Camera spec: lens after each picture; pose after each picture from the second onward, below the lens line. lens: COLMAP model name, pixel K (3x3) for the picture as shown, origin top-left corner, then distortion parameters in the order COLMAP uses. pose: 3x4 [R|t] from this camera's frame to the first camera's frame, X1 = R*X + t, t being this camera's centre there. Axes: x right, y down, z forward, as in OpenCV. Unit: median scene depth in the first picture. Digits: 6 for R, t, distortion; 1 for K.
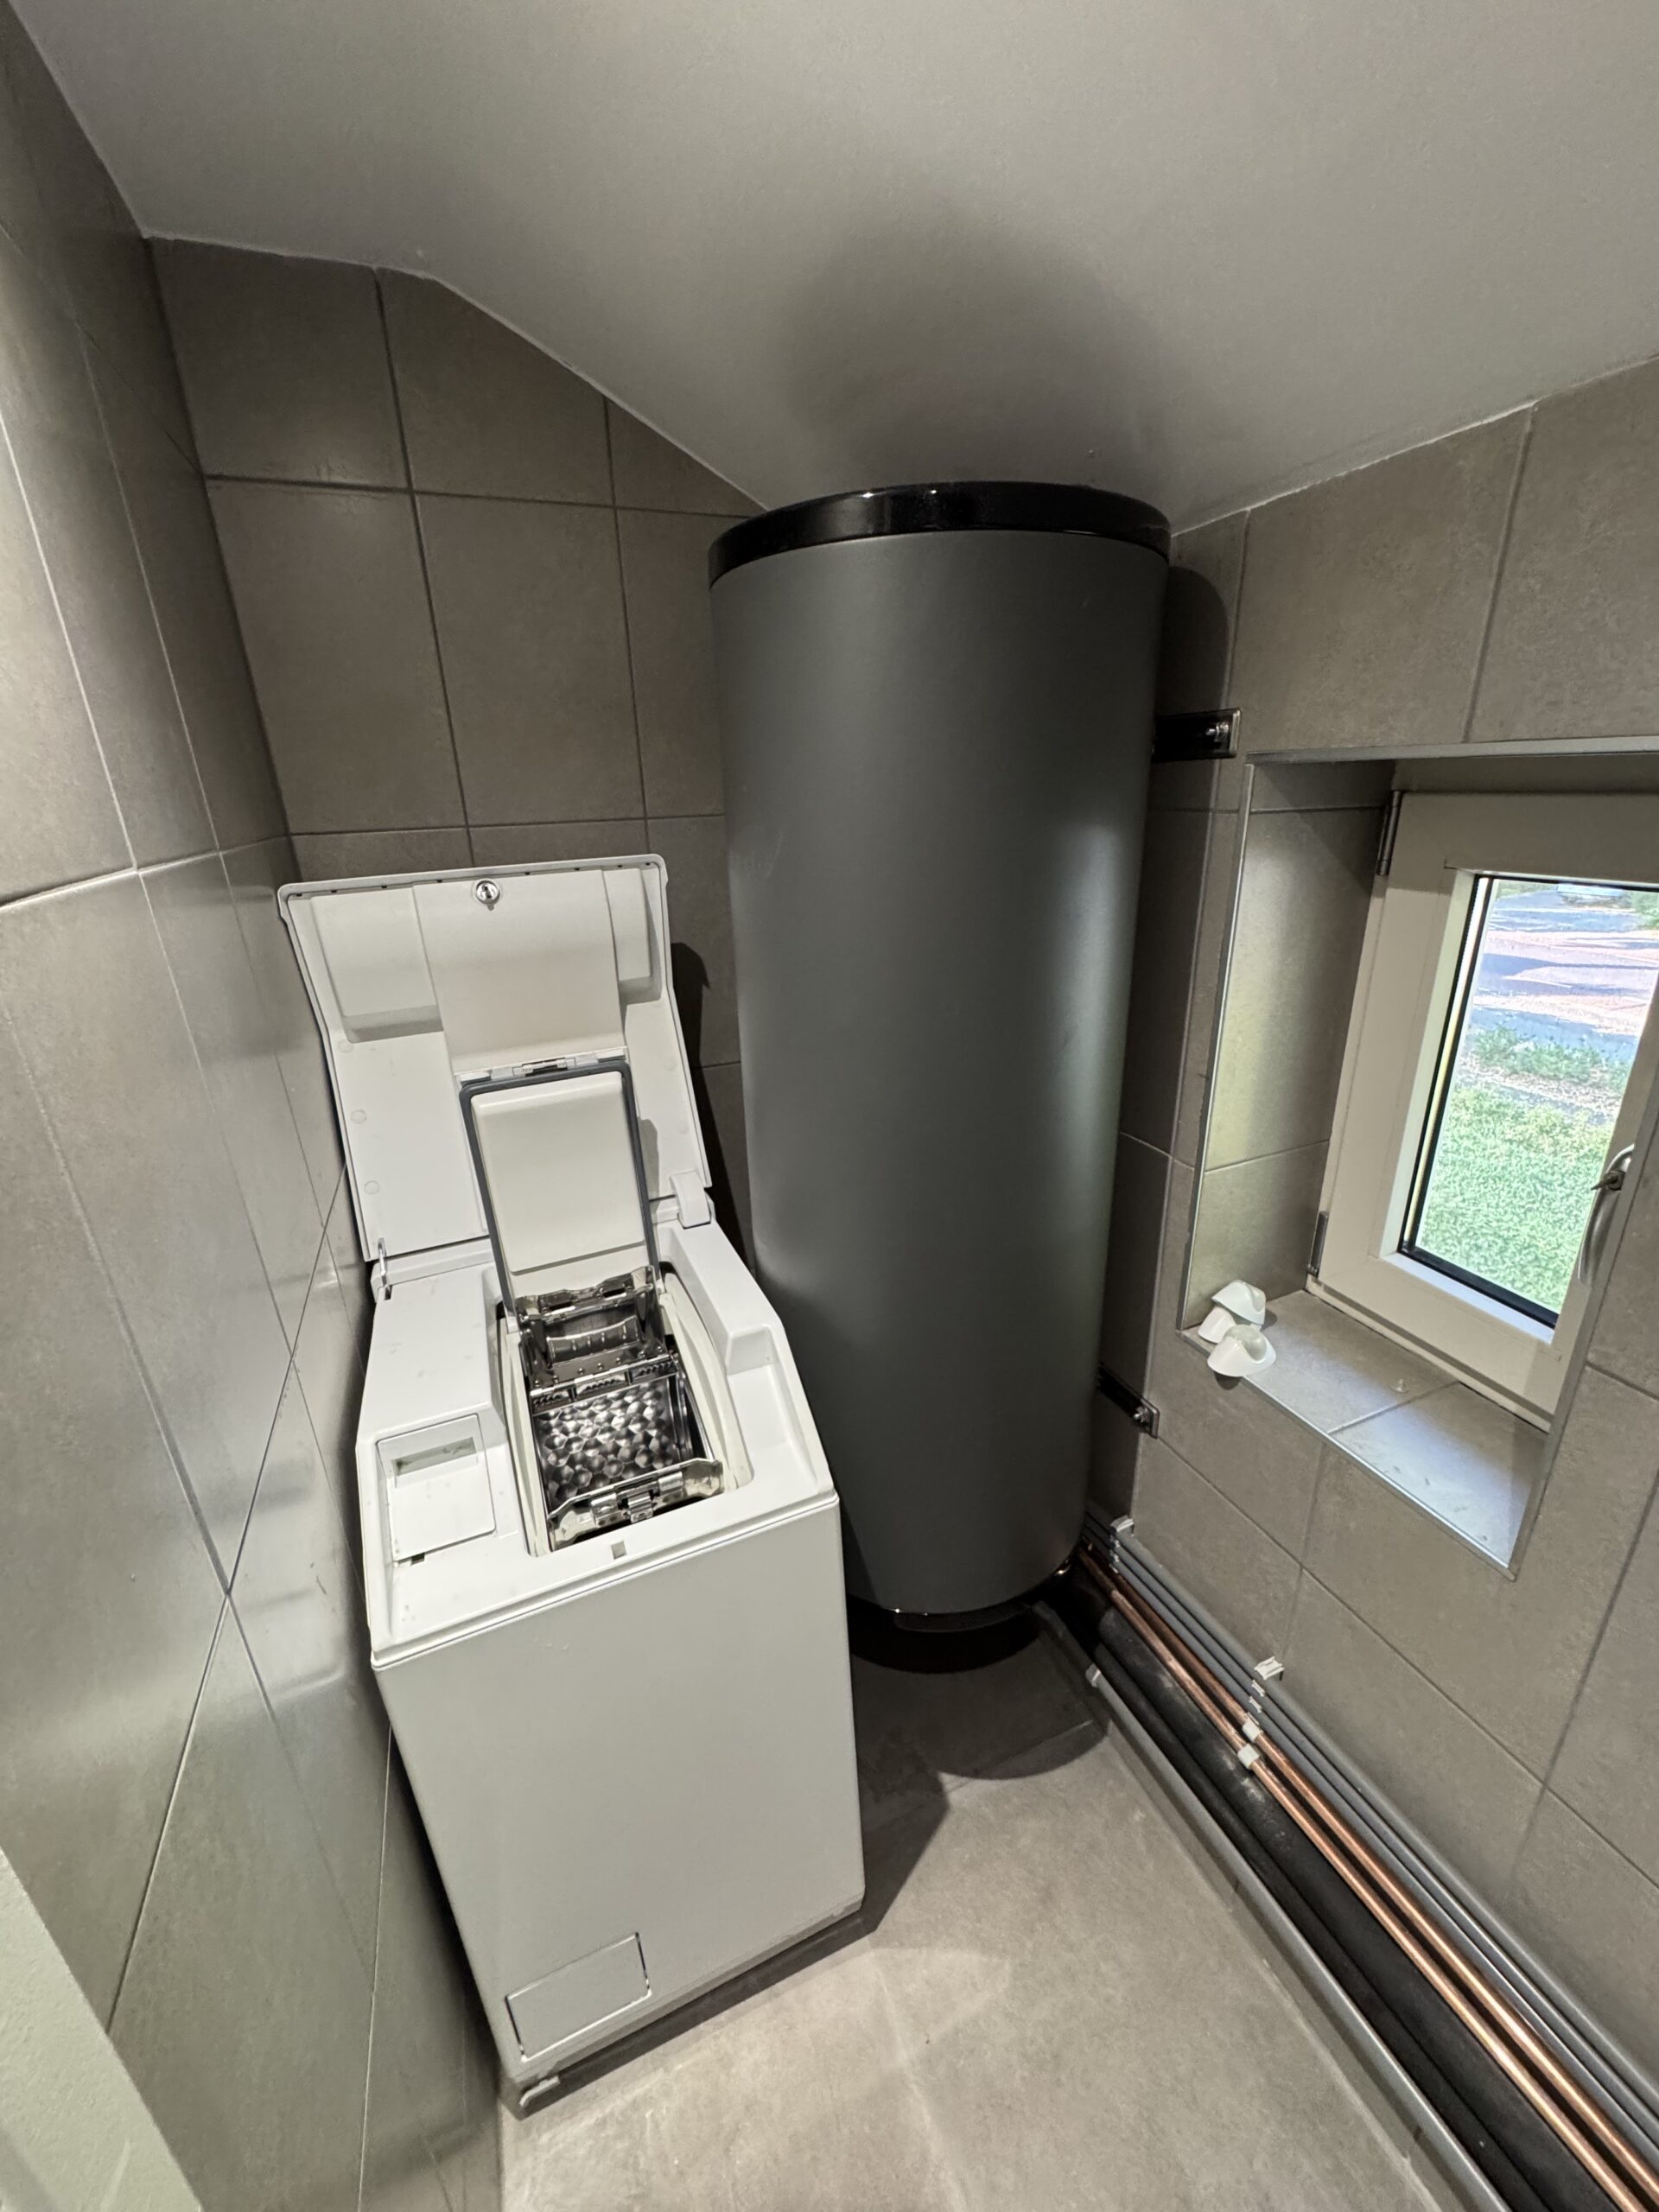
lens RADIAL K [[881.9, 0, 831.9], [0, 881.9, 1103.7], [0, 0, 1]] dist [-0.002777, 0.000224]
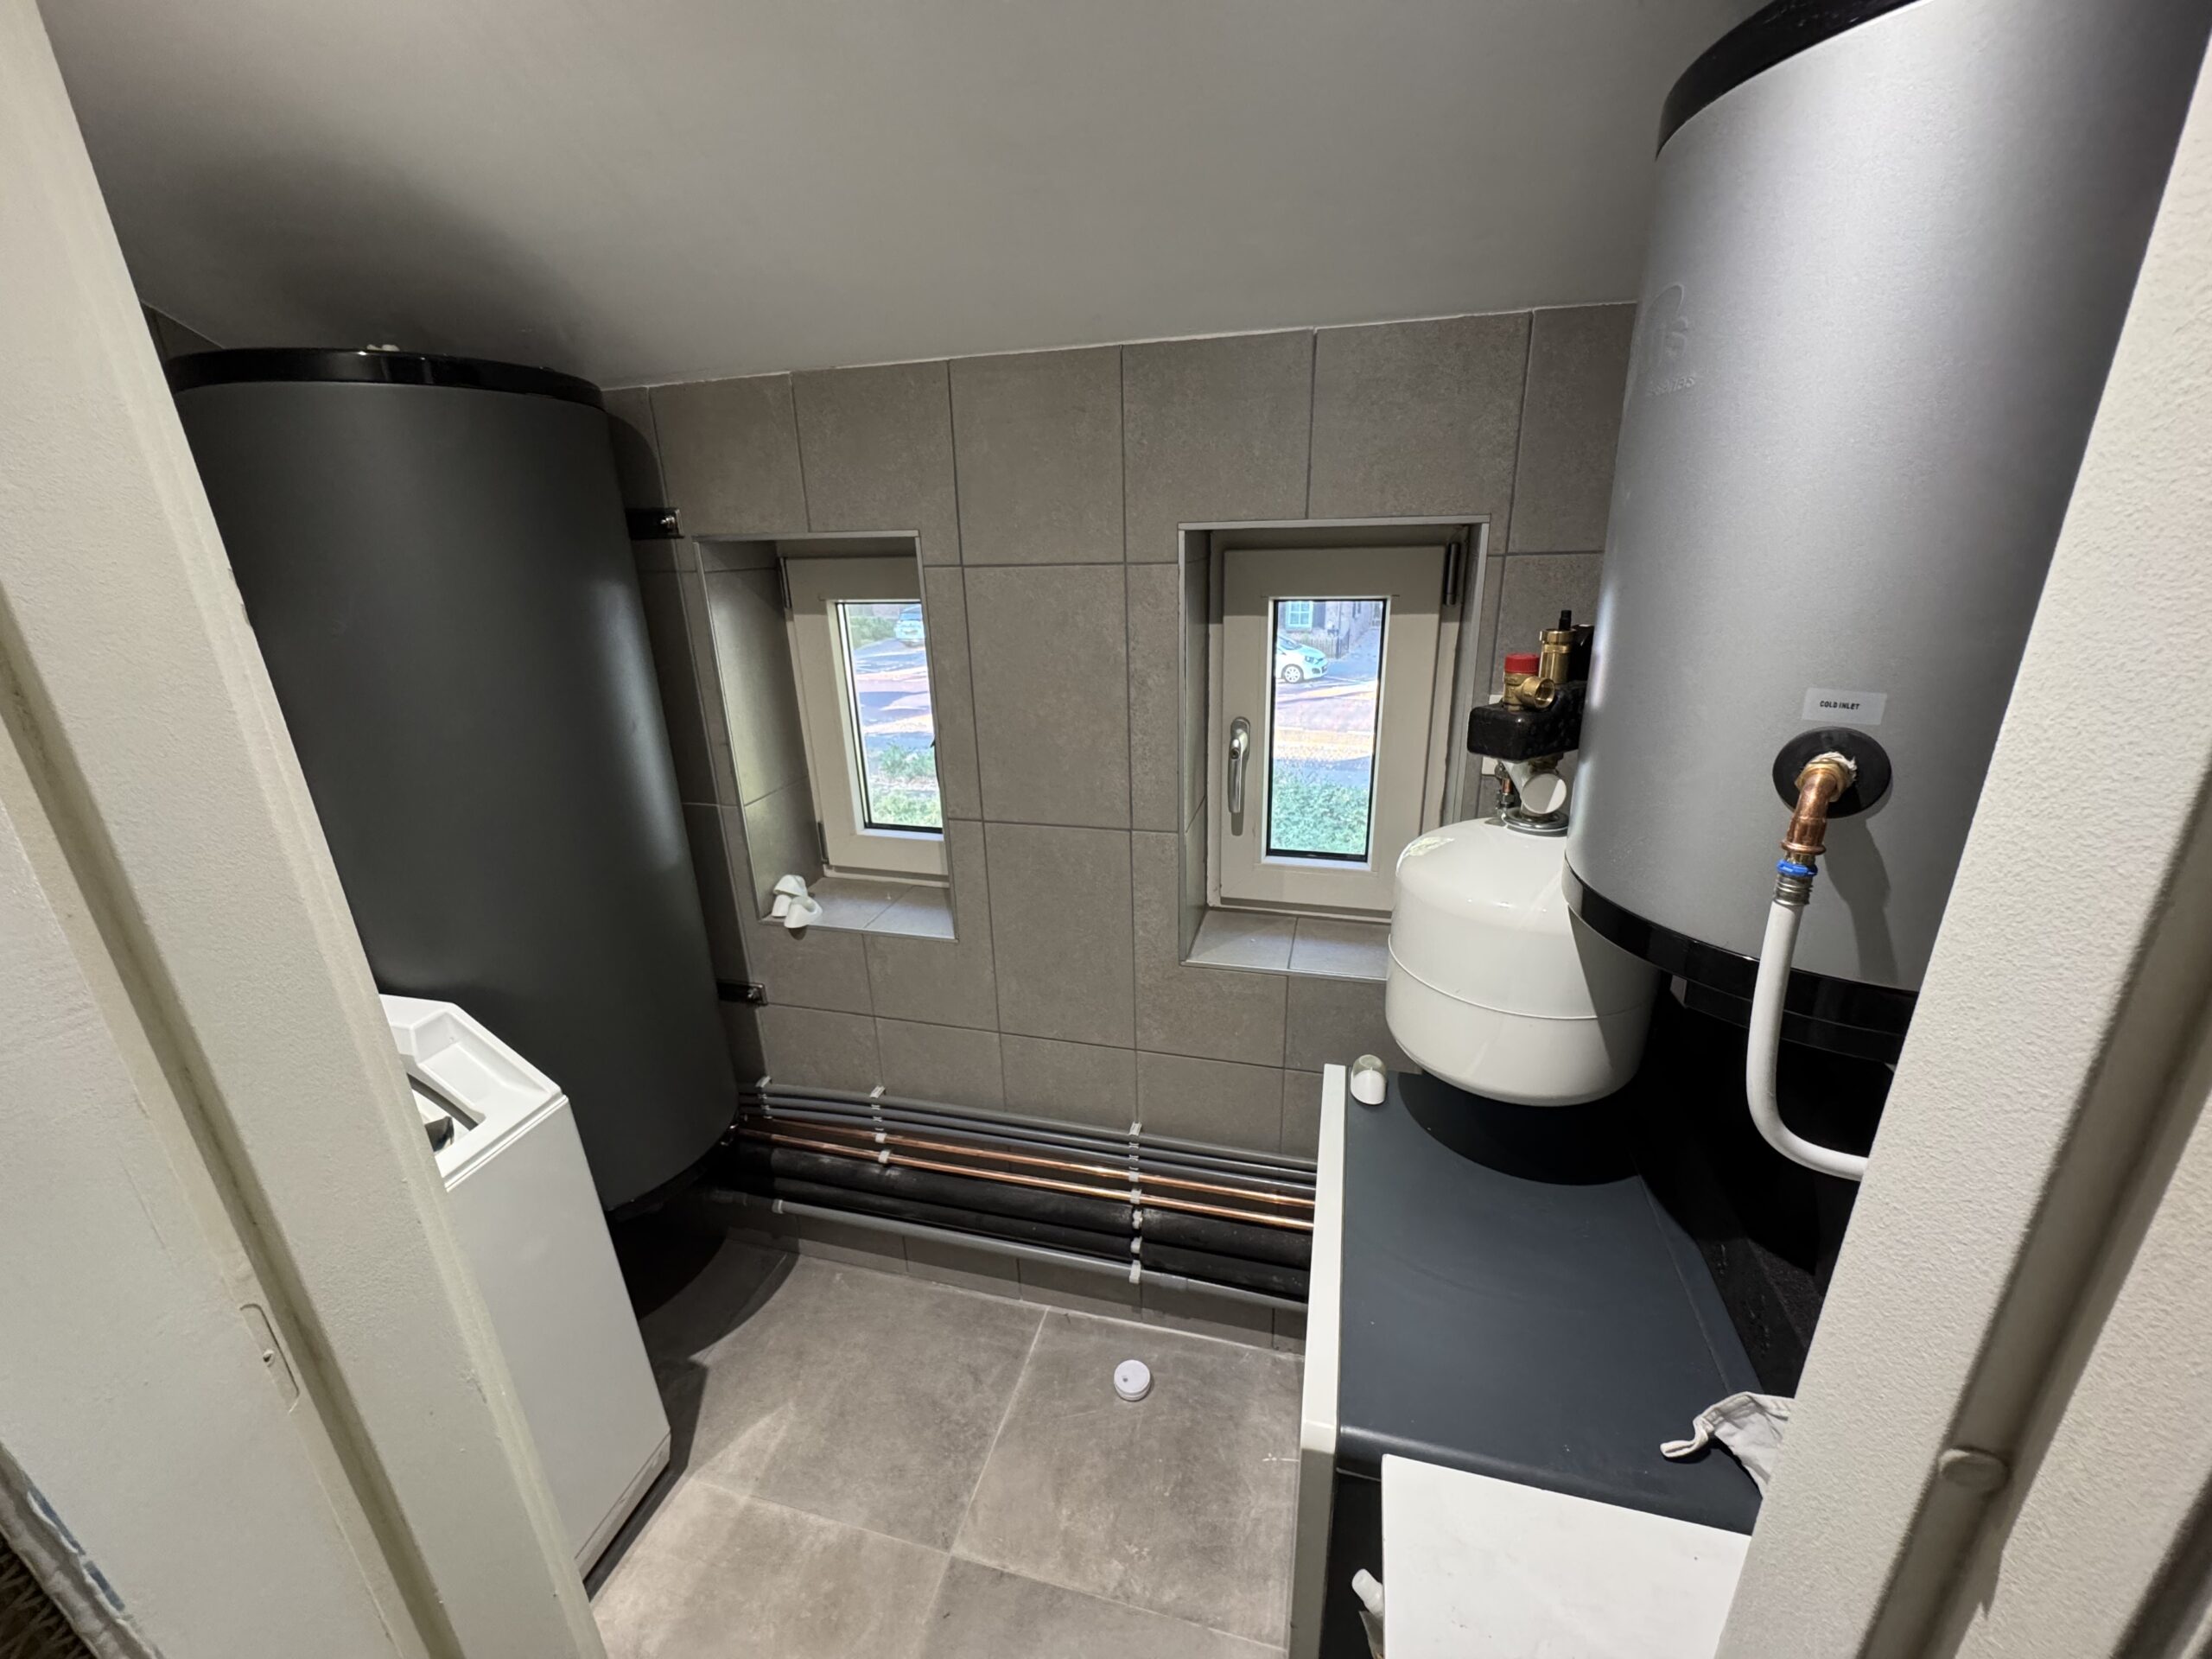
lens RADIAL K [[881.9, 0, 1105.3], [0, 881.9, 831.4], [0, 0, 1]] dist [-0.002777, 0.000224]
pose [[0.616580, -0.244317, 0.748424, -0.333638], [0.280225, 0.956479, 0.081375, 0.166351], [-0.735733, 0.159552, 0.658210, -0.440600]]
